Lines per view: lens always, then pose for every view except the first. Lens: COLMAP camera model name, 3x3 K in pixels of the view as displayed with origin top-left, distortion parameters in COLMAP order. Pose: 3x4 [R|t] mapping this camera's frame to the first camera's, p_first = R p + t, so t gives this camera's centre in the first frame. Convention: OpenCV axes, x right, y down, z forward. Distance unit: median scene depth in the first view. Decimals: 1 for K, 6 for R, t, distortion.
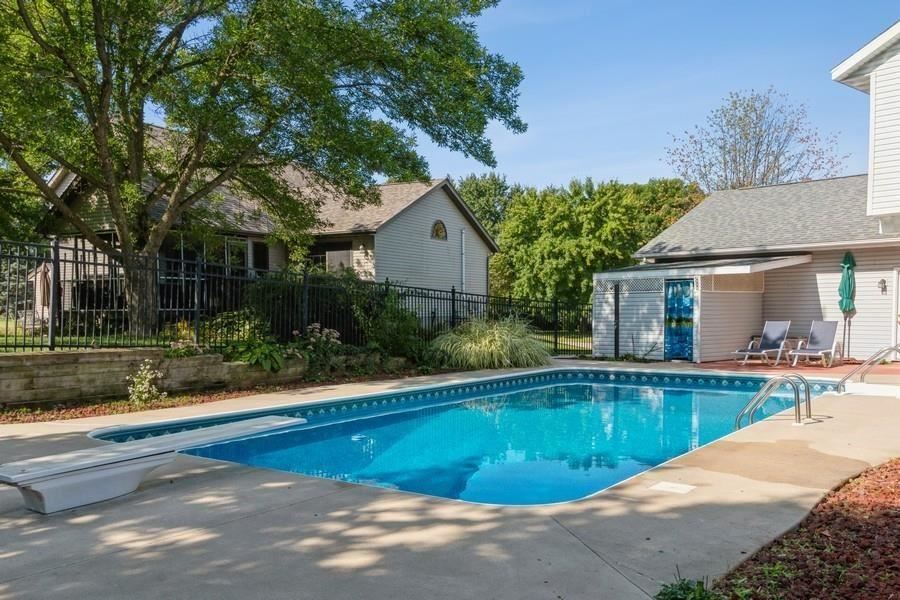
lens RADIAL K [[814.0, 0, 449.6], [0, 814.0, 339.6], [0, 0, 1]] dist [0.008857, -0.015679]
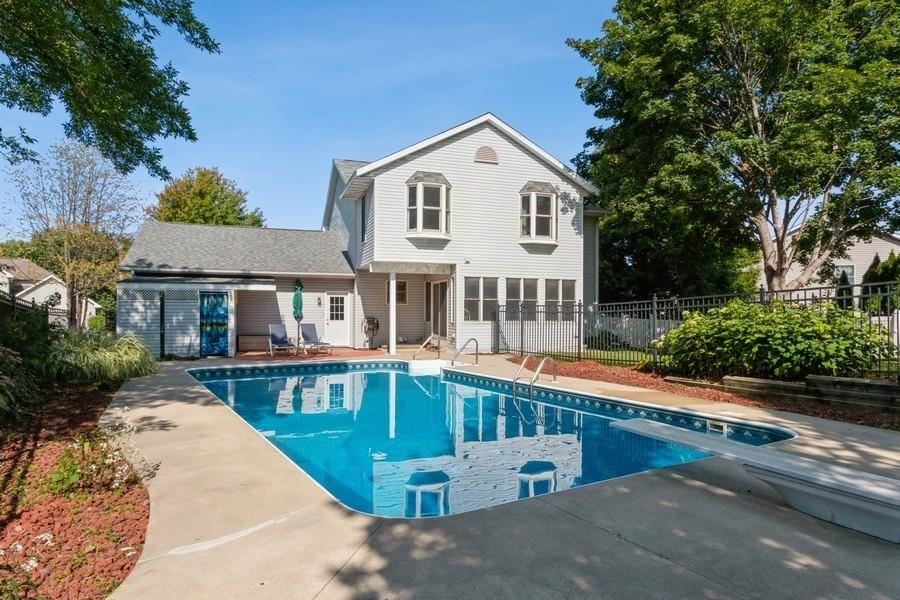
lens RADIAL K [[540.6, 0, 456.4], [0, 540.6, 302.4], [0, 0, 1]] dist [0.010666, -0.001408]
pose [[0.374125, 0.023819, 0.927072, -0.396077], [0.028606, 0.998898, -0.037208, -0.018148], [-0.926937, 0.040440, 0.373032, 0.376017]]
